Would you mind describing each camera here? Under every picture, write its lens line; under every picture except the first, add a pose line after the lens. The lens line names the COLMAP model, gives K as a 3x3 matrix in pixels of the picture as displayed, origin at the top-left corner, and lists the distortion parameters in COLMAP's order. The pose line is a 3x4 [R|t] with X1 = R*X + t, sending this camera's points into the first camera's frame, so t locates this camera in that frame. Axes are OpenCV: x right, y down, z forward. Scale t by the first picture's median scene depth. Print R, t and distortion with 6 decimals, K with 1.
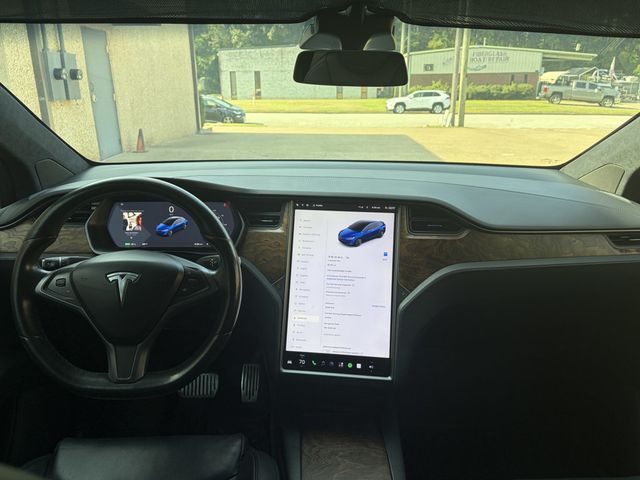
lens RADIAL K [[474.0, 0, 318.9], [0, 474.0, 233.2], [0, 0, 1]] dist [0.070339, -0.092928]
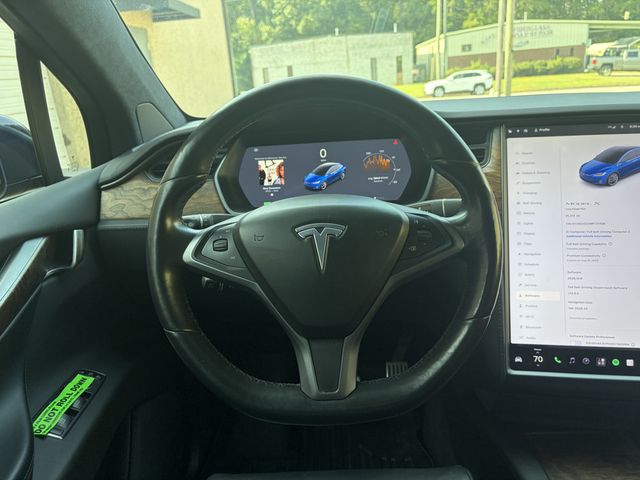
lens RADIAL K [[474.0, 0, 318.9], [0, 474.0, 233.2], [0, 0, 1]] dist [0.070339, -0.092928]
pose [[0.996070, -0.048296, -0.074247, -0.256636], [0.049049, 0.998762, 0.008341, 0.062624], [0.073753, -0.011950, 0.997205, 0.266775]]
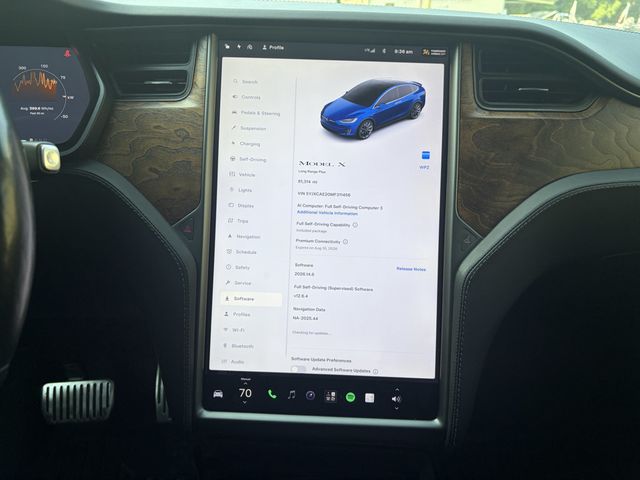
lens RADIAL K [[477.8, 0, 319.8], [0, 477.8, 226.6], [0, 0, 1]] dist [0.054658, -0.100066]
pose [[0.996162, -0.017742, 0.085712, -0.000957], [0.010077, 0.995977, 0.089042, 0.063586], [-0.086947, -0.087837, 0.992333, 0.493398]]
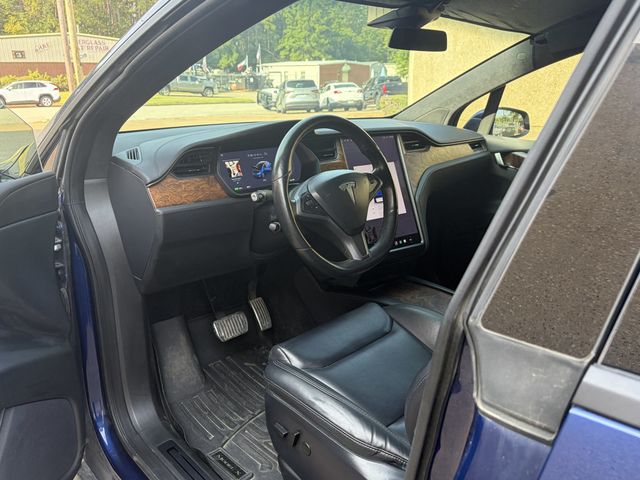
lens RADIAL K [[492.2, 0, 303.0], [0, 492.2, 238.3], [0, 0, 1]] dist [0.021976, -0.005028]
pose [[0.731634, -0.204663, 0.650250, -1.022667], [0.195942, 0.976752, 0.086961, 0.064162], [-0.652931, 0.063788, 0.754727, 0.012117]]
